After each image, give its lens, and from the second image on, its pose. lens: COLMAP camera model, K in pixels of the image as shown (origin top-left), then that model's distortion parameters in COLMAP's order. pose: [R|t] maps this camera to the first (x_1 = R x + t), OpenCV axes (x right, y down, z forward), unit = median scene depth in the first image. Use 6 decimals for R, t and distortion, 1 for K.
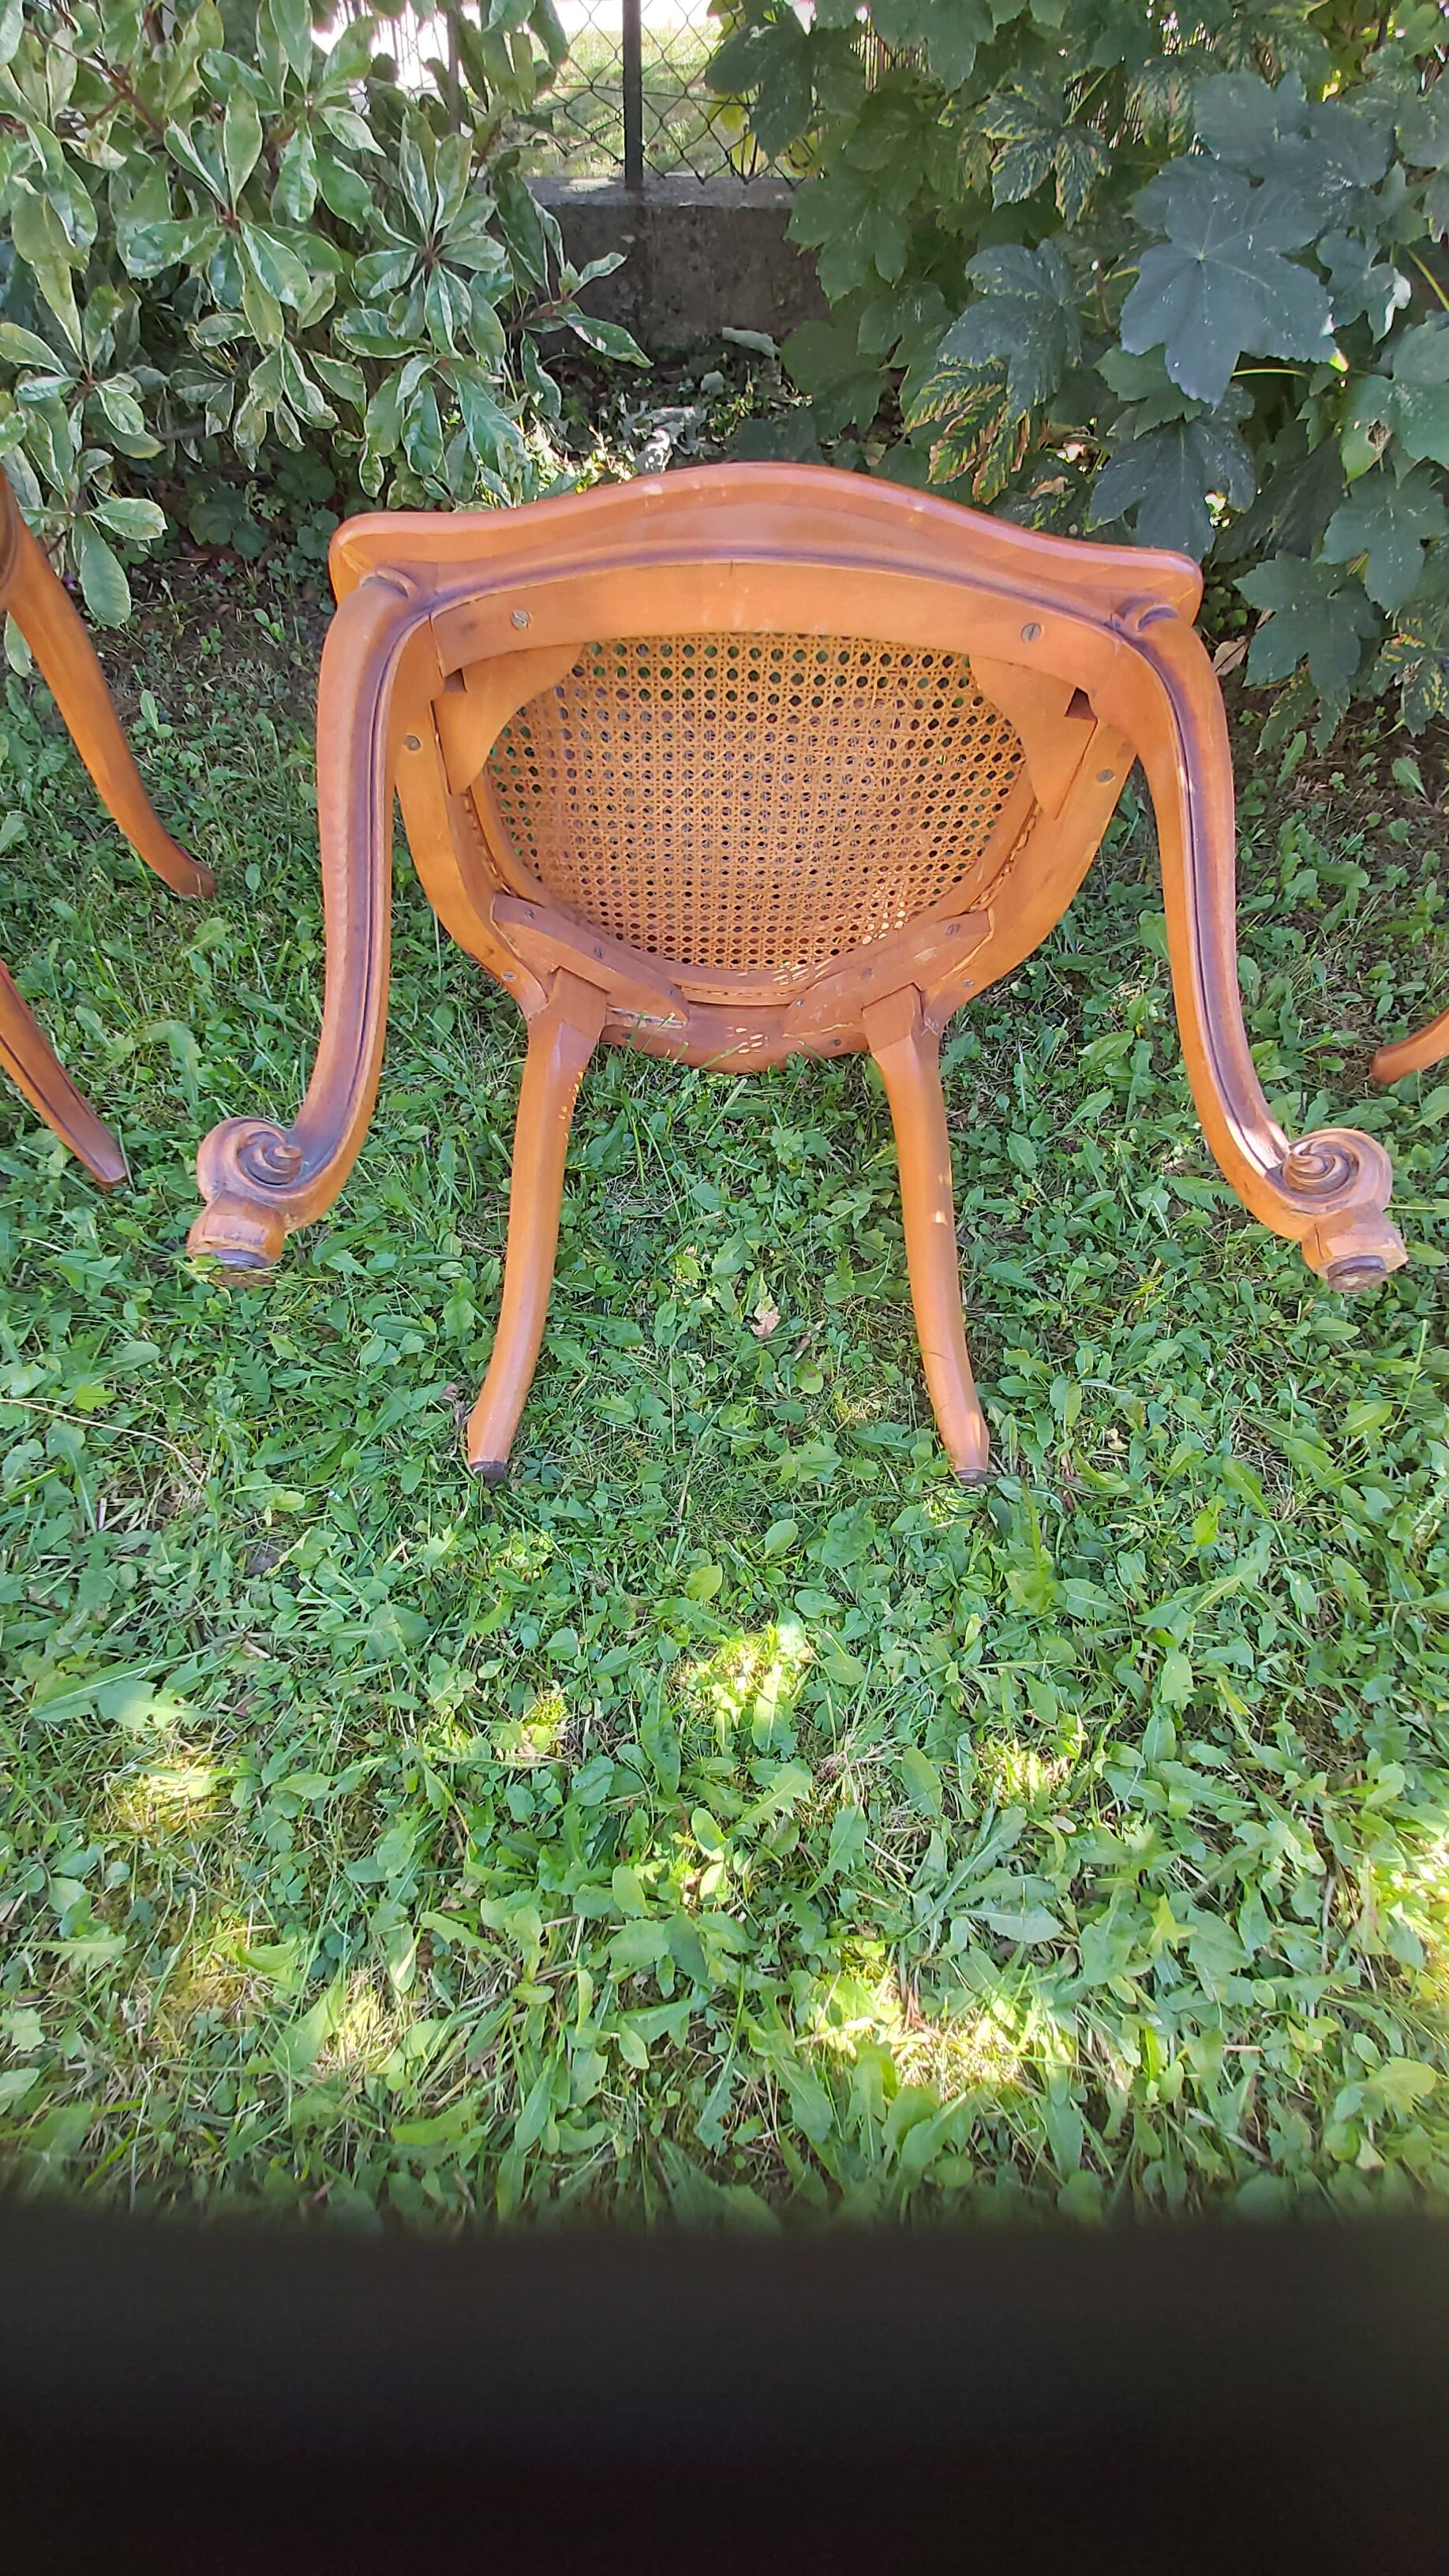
lens RADIAL K [[1002.0, 0, 721.5], [0, 1002.0, 1235.3], [0, 0, 1]] dist [0.012486, -0.011132]
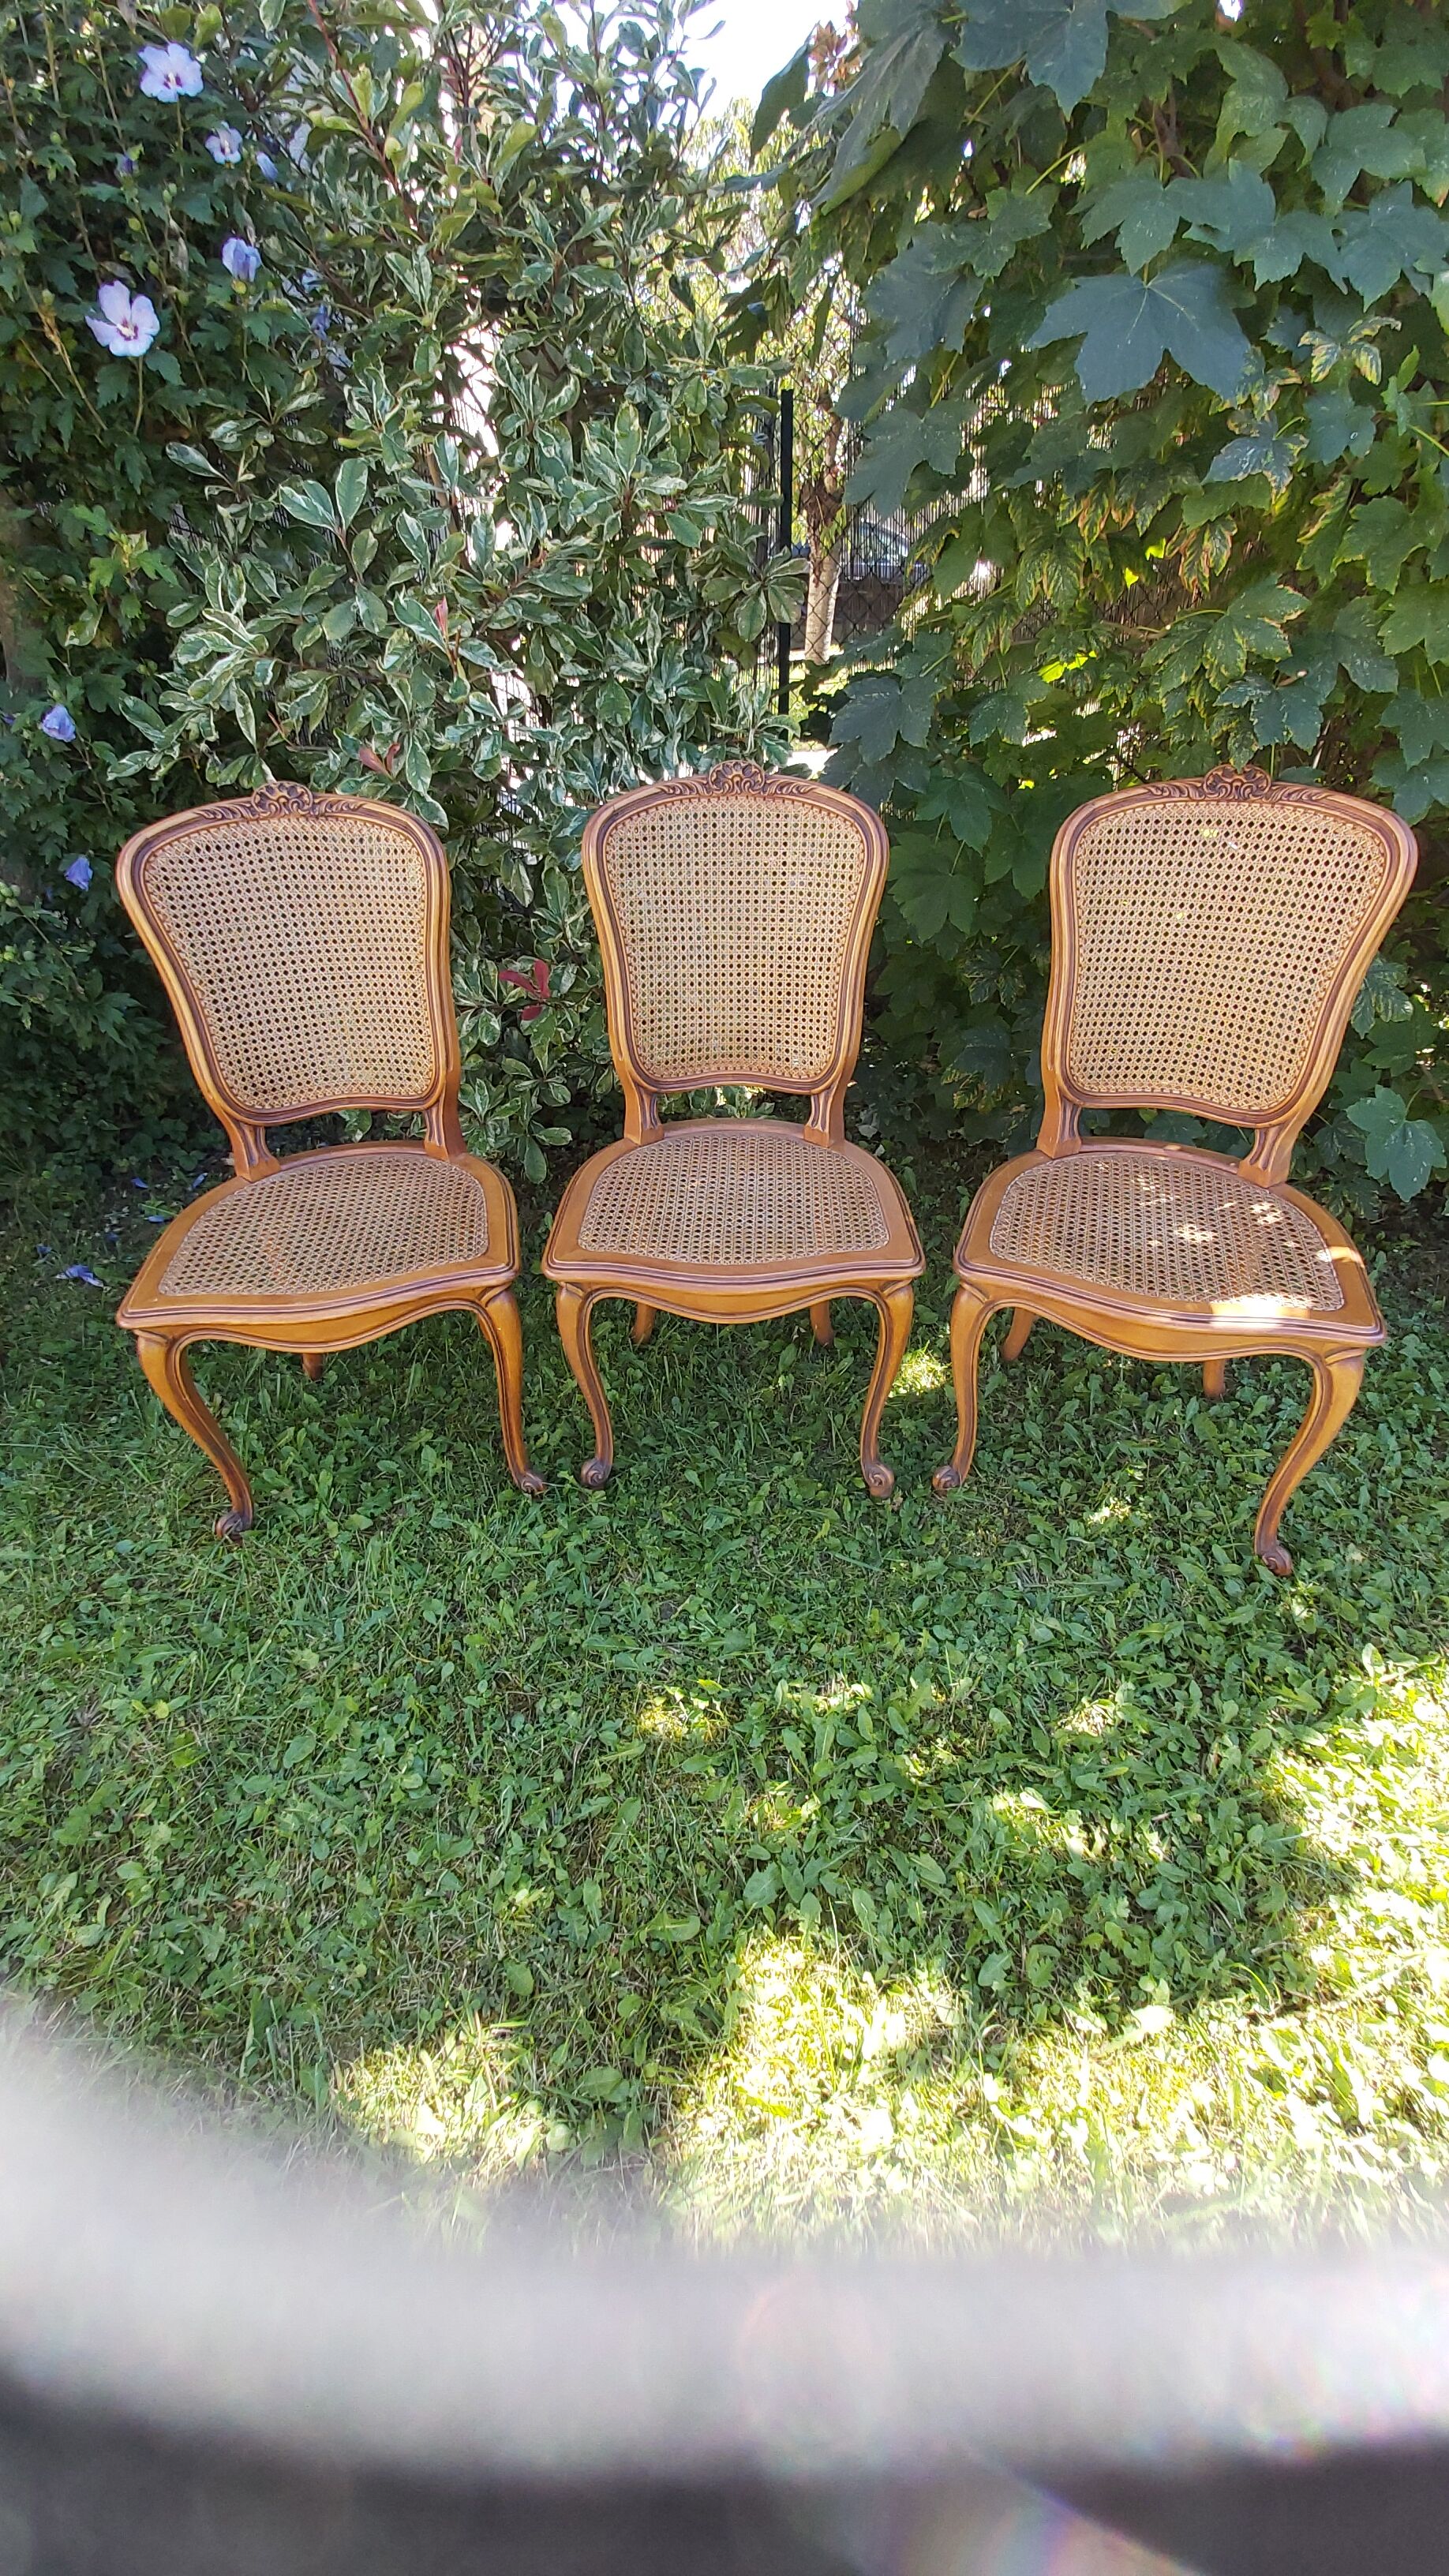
lens RADIAL K [[1012.6, 0, 722.0], [0, 1012.6, 1231.9], [0, 0, 1]] dist [0.018604, -0.014330]
pose [[0.996313, -0.028069, -0.081077, -0.130655], [-0.006386, 0.918091, -0.396318, 0.364302], [0.085560, 0.395375, 0.914526, -1.038929]]
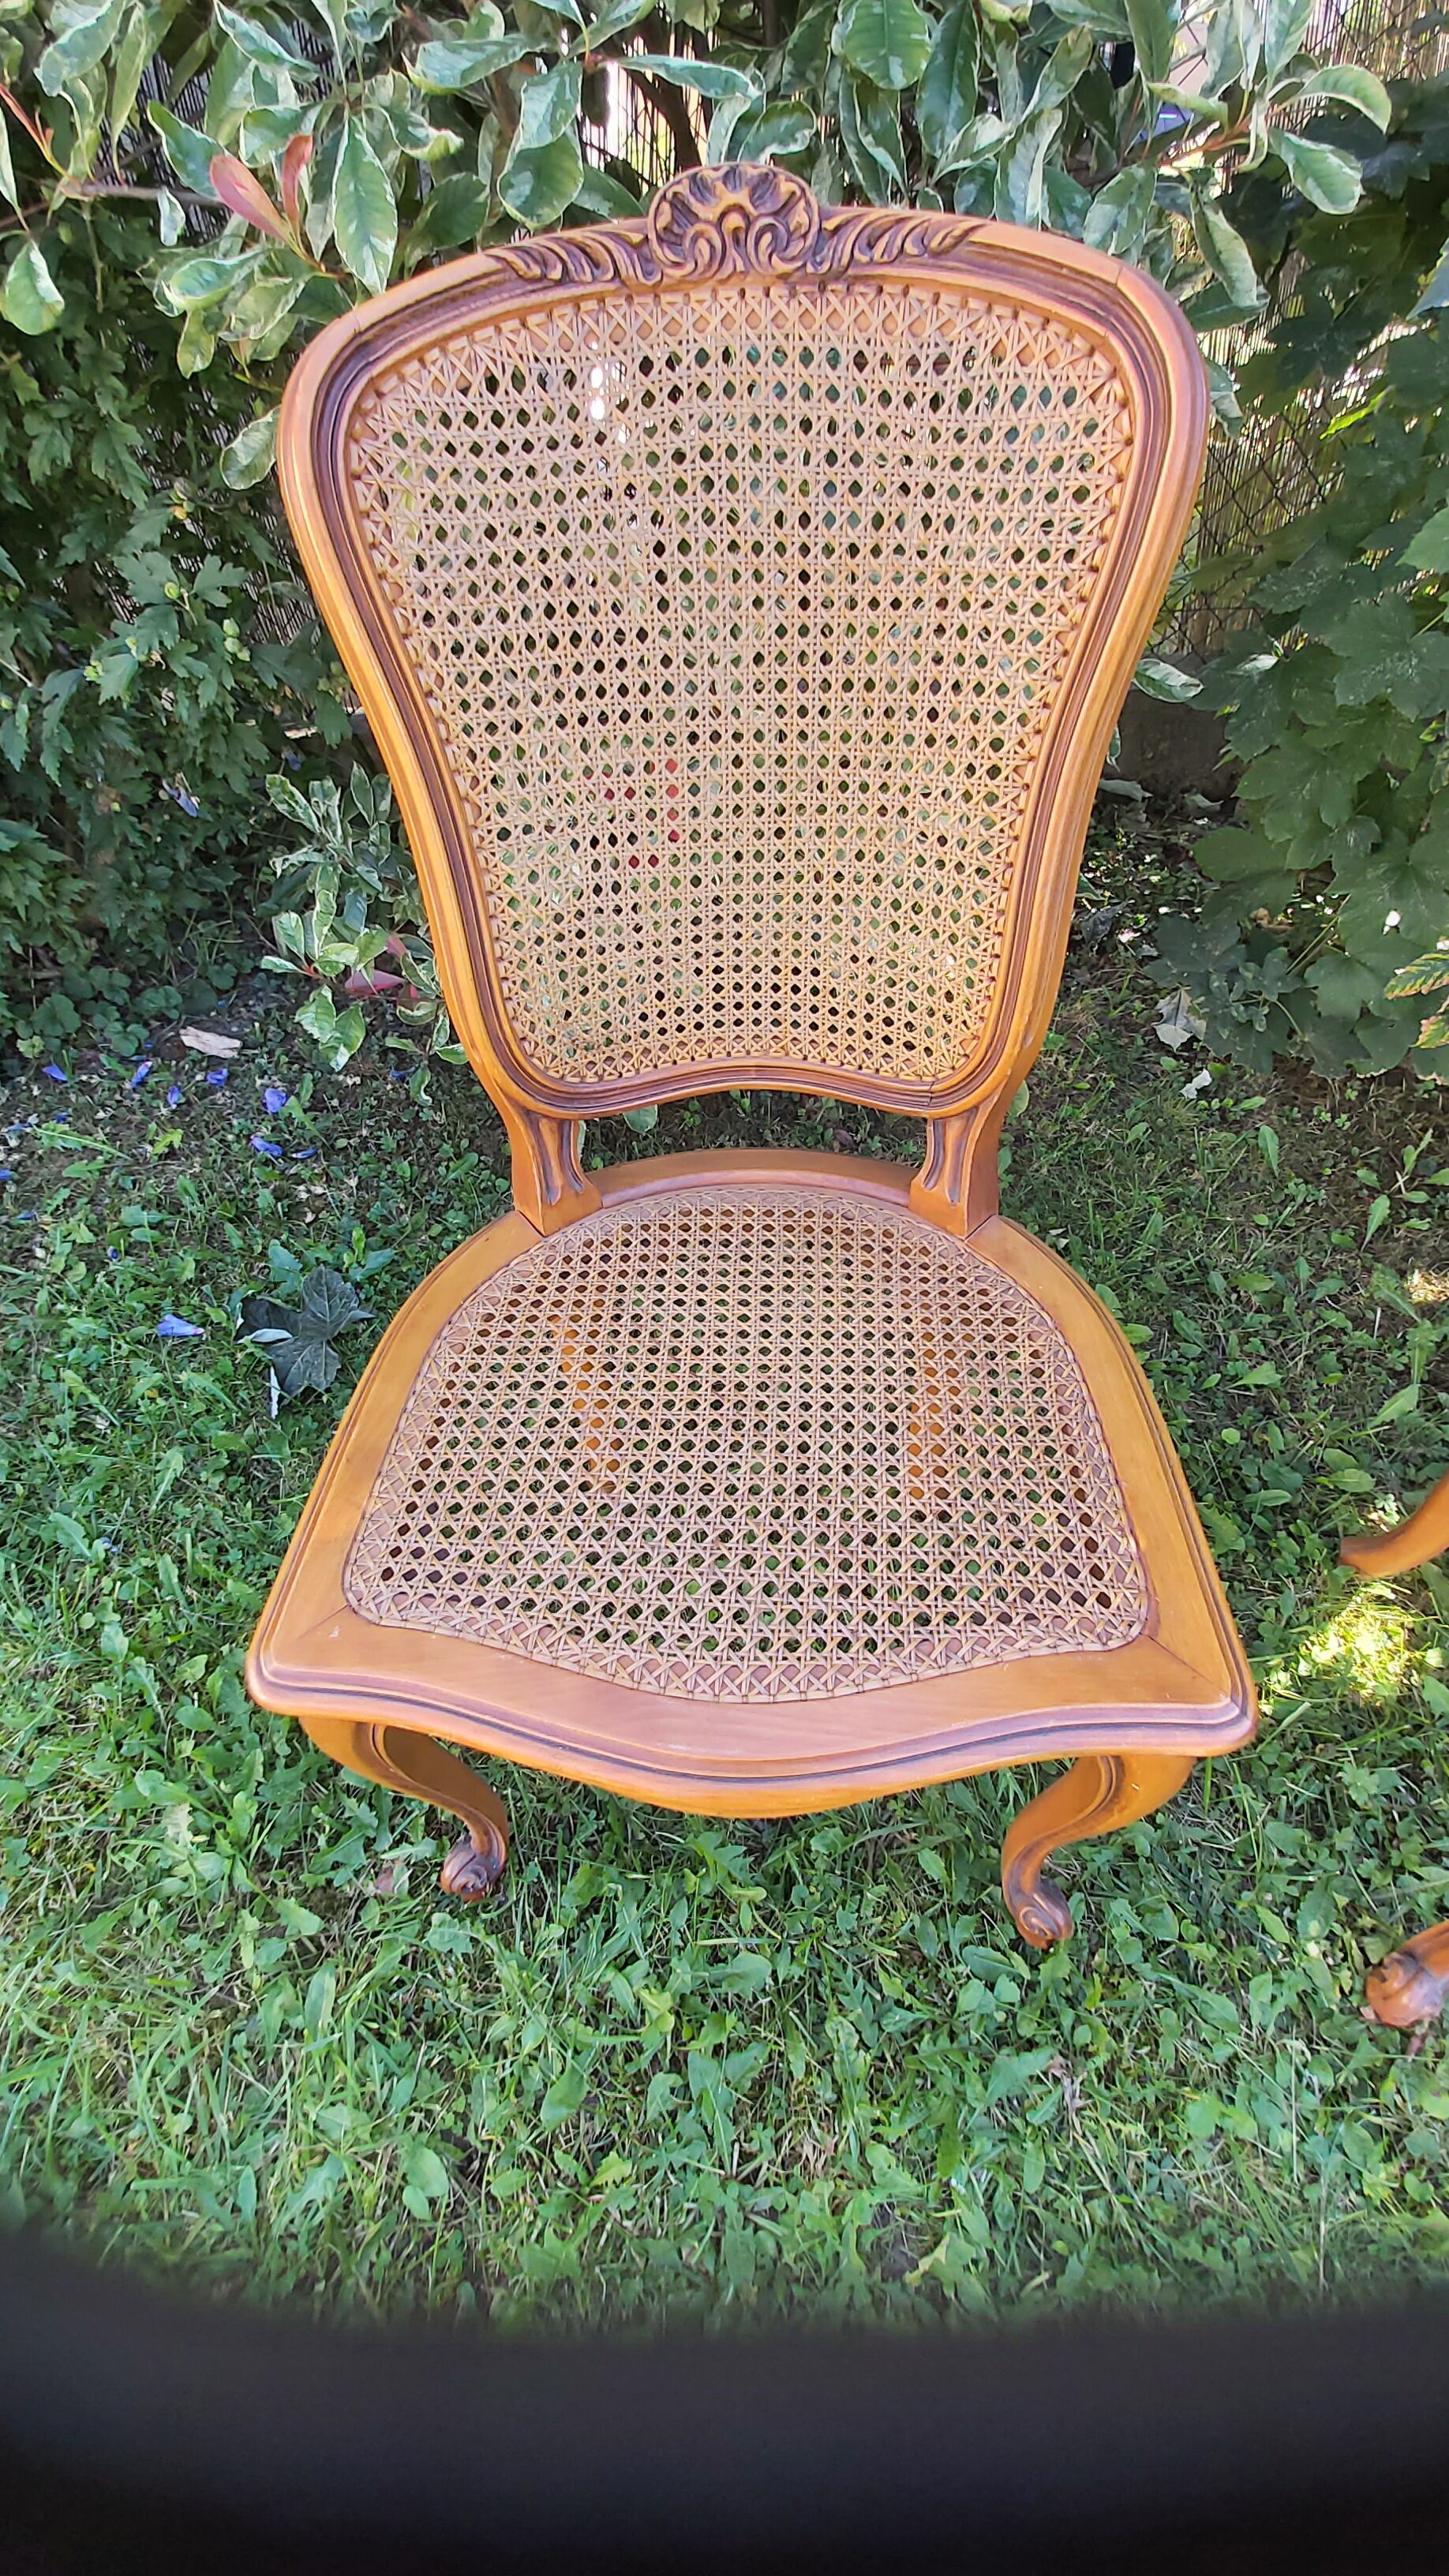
lens RADIAL K [[1015.2, 0, 719.2], [0, 1015.2, 1236.3], [0, 0, 1]] dist [0.014359, -0.011405]
pose [[0.983624, 0.054414, -0.171824, -0.434576], [-0.083767, 0.982135, -0.168503, -0.417553], [0.159585, 0.180137, 0.970610, -0.170874]]
